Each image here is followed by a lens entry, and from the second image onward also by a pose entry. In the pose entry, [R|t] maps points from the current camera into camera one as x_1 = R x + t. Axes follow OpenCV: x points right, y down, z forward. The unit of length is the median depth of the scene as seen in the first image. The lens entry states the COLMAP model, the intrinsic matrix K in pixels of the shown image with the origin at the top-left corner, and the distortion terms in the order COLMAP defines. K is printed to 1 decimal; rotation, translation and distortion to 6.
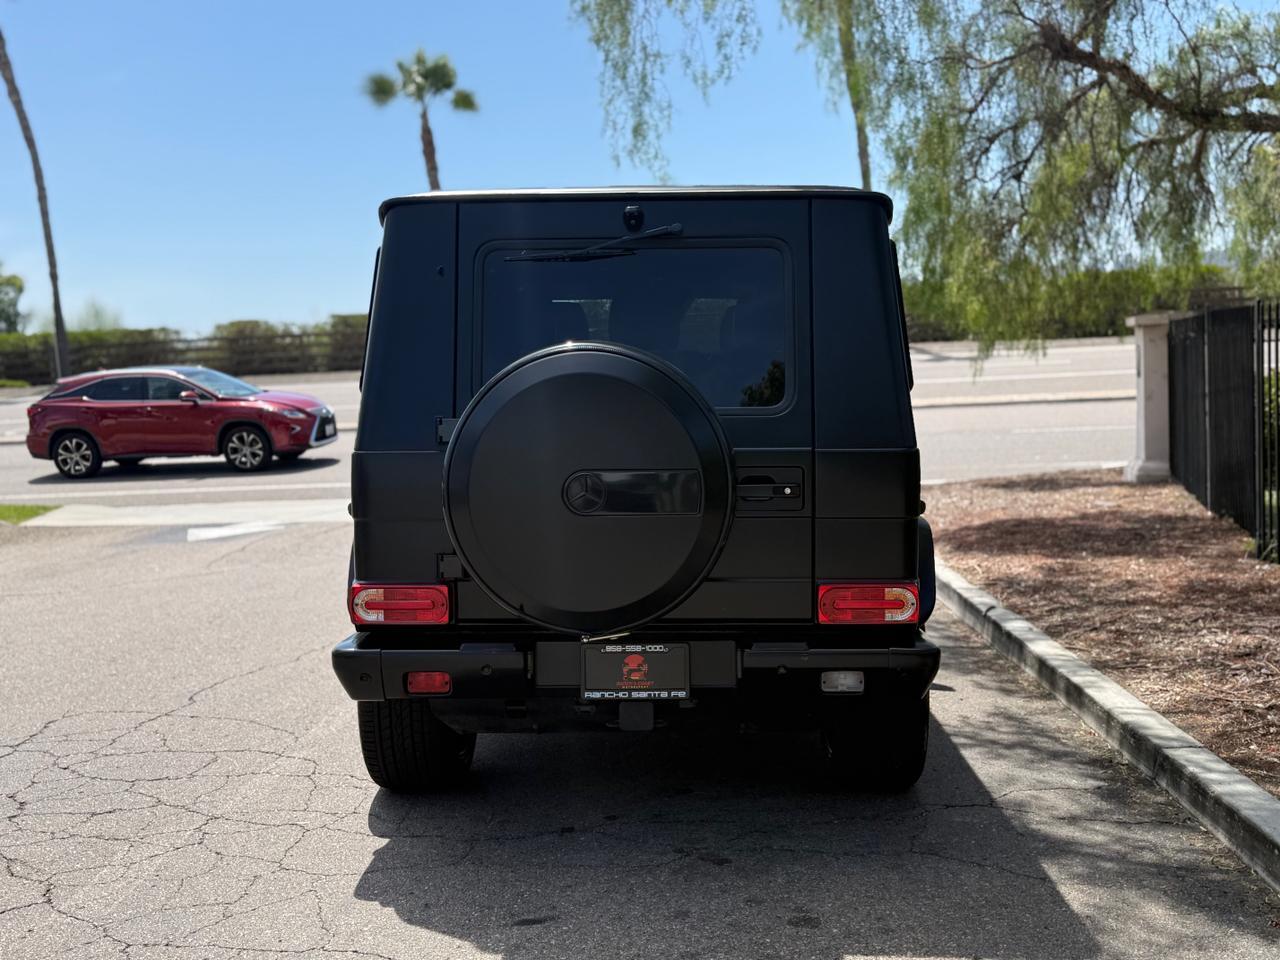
lens RADIAL K [[1413.8, 0, 644.8], [0, 1413.8, 479.3], [0, 0, 1]] dist [0.172729, -0.558405]
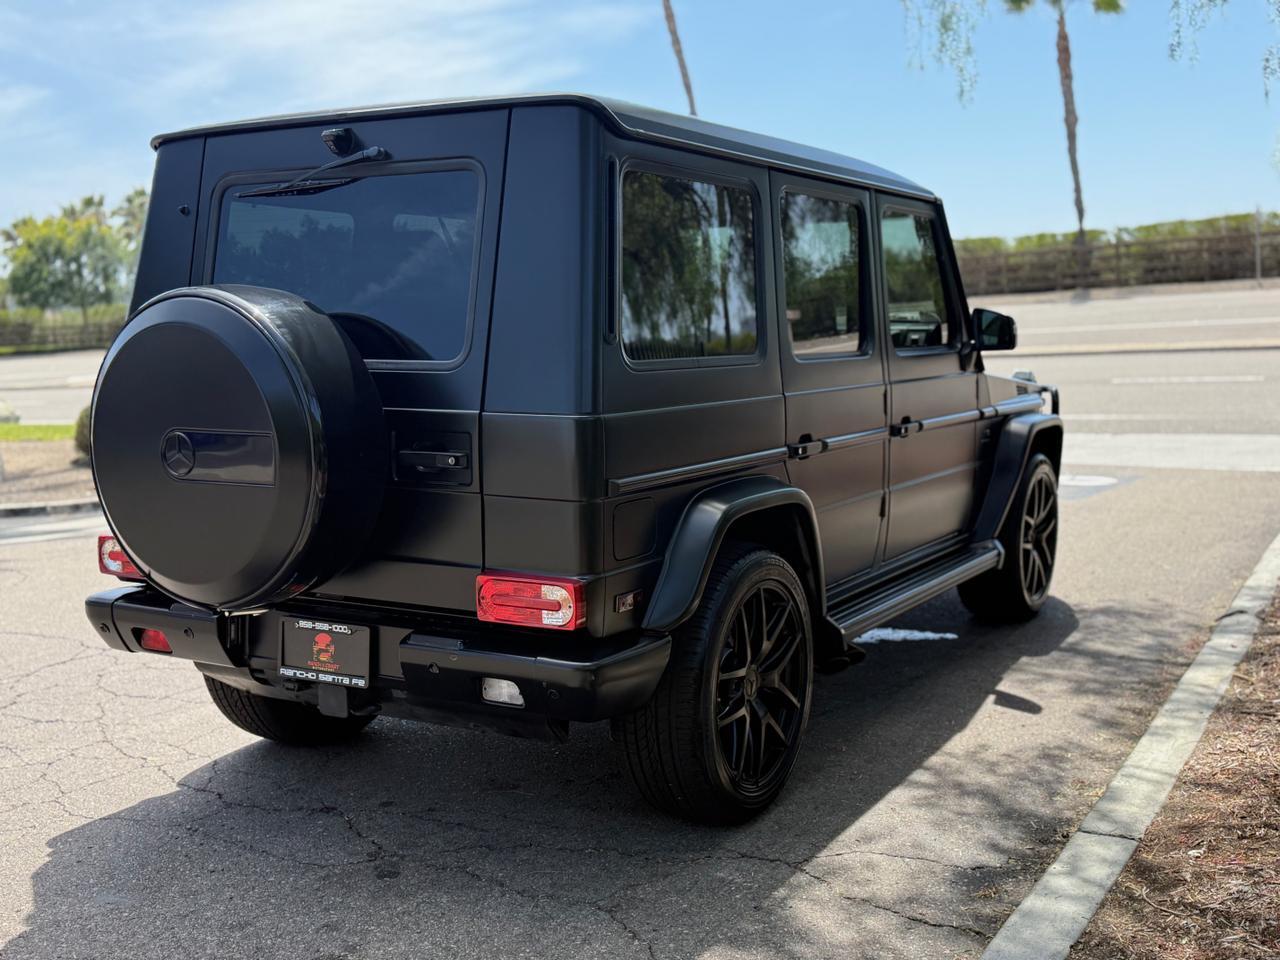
lens RADIAL K [[1413.8, 0, 644.8], [0, 1413.8, 479.3], [0, 0, 1]] dist [0.172729, -0.558405]
pose [[0.880013, 0.056759, -0.471546, 0.596387], [-0.031344, 0.997610, 0.061584, -0.036683], [0.473914, -0.039414, 0.879689, 0.301587]]
